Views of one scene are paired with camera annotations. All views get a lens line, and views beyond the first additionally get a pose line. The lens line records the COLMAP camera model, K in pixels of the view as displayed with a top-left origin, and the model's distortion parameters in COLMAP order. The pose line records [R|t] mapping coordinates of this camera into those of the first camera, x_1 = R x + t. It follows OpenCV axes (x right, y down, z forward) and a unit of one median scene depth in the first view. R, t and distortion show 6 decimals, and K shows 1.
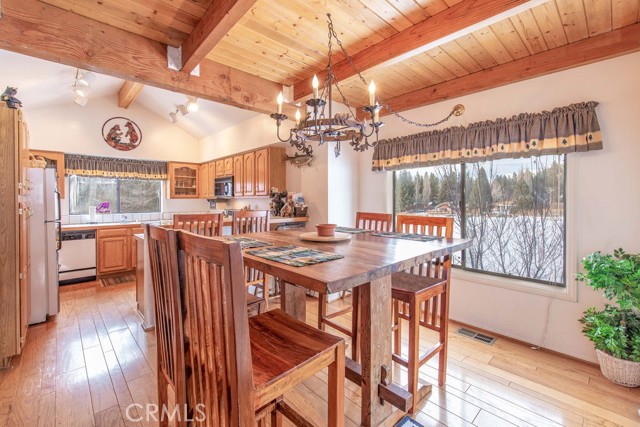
lens RADIAL K [[279.0, 0, 322.7], [0, 279.0, 202.9], [0, 0, 1]] dist [-0.001130, -0.000318]
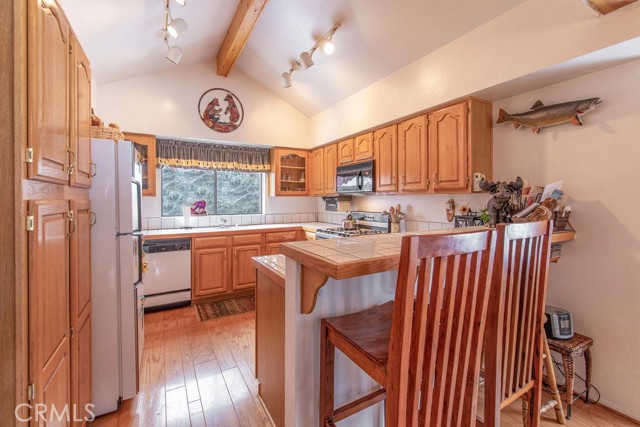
lens RADIAL K [[276.0, 0, 320.4], [0, 276.0, 200.5], [0, 0, 1]] dist [0.000457, -0.000281]
pose [[0.972645, 0.000217, -0.232297, -0.289473], [-0.001576, 0.999983, -0.005665, 0.000512], [0.232292, 0.005876, 0.972628, 0.342921]]
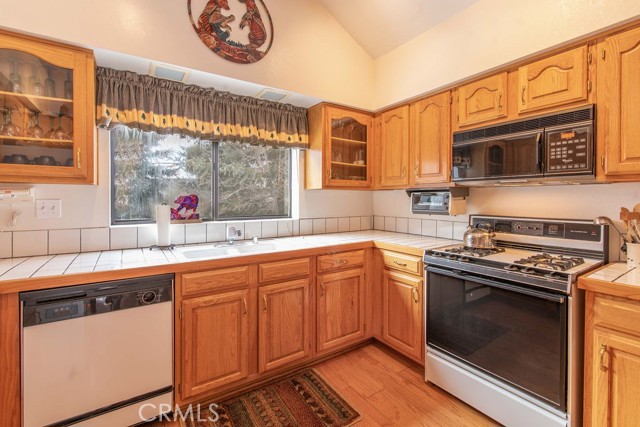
lens RADIAL K [[276.0, 0, 320.4], [0, 276.0, 200.5], [0, 0, 1]] dist [0.000457, -0.000281]
pose [[0.988309, 0.006033, -0.152344, -0.549358], [-0.006287, 0.999980, -0.001184, 0.005284], [0.152334, 0.002128, 0.988327, 0.651247]]
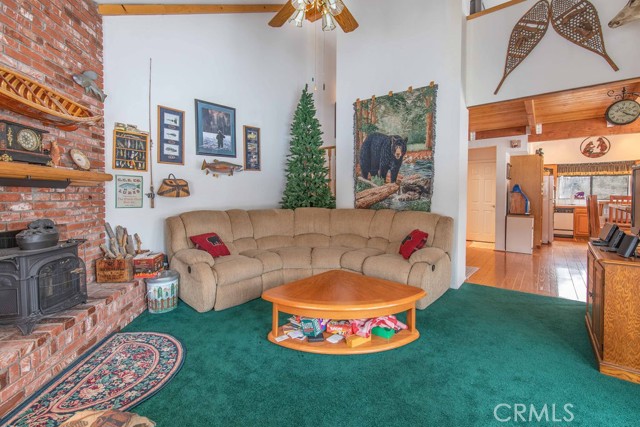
lens RADIAL K [[276.0, 0, 320.4], [0, 276.0, 200.5], [0, 0, 1]] dist [0.000457, -0.000281]
pose [[0.126424, 0.025306, -0.991653, 0.603317], [-0.009404, 0.999660, 0.024312, 0.023029], [0.991932, 0.006252, 0.126619, -0.684447]]
